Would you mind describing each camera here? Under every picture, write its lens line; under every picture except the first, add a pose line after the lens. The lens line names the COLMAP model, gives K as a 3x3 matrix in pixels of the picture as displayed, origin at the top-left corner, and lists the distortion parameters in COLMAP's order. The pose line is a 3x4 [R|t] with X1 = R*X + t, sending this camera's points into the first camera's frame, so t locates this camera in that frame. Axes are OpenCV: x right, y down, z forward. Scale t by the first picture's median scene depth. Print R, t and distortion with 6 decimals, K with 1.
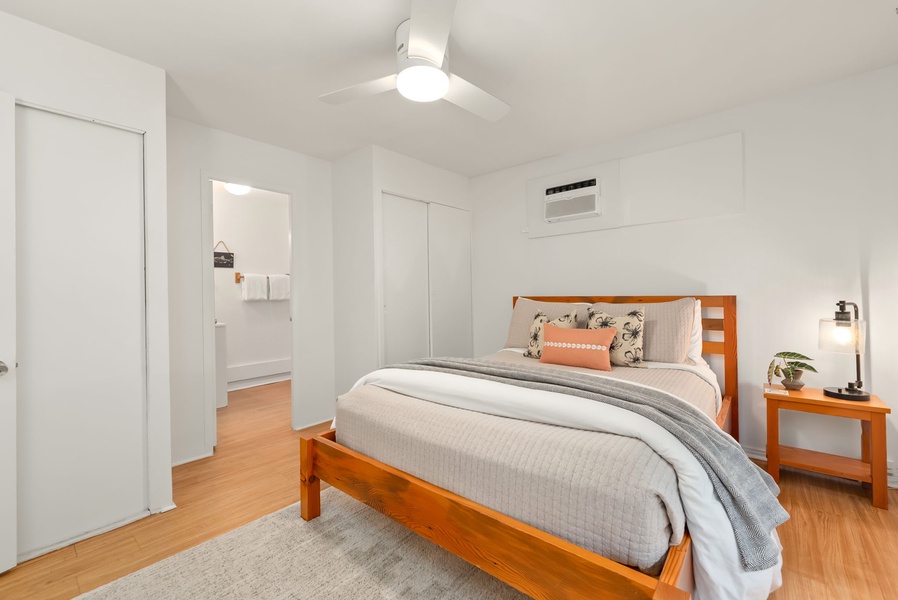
lens RADIAL K [[370.1, 0, 449.0], [0, 370.1, 300.0], [0, 0, 1]] dist [0.013576, 0.000115]
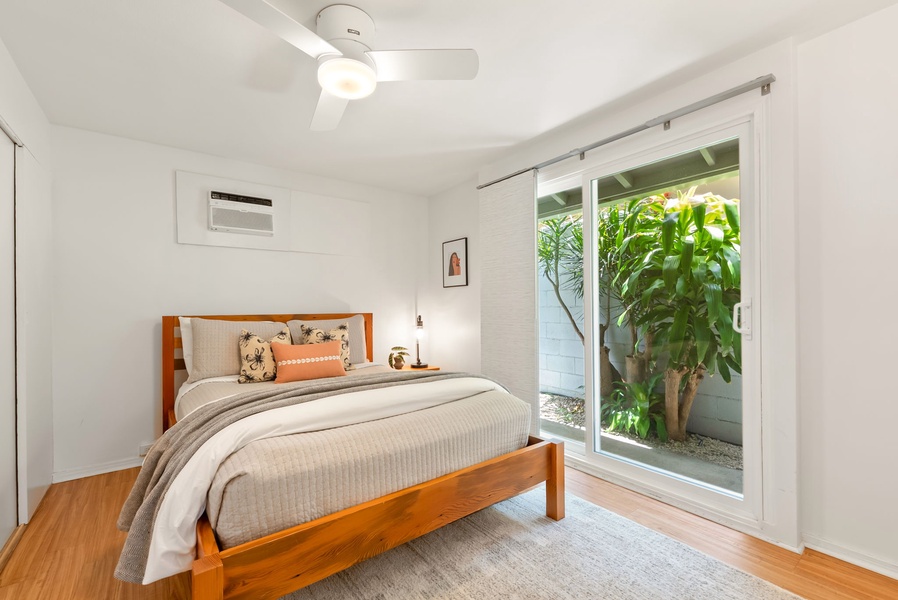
lens RADIAL K [[370.1, 0, 449.0], [0, 370.1, 300.0], [0, 0, 1]] dist [0.013576, 0.000115]
pose [[0.230977, 0.033902, 0.972368, -0.611042], [0.018774, 0.999051, -0.039292, 0.000299], [-0.972778, 0.027331, 0.230121, 0.363481]]
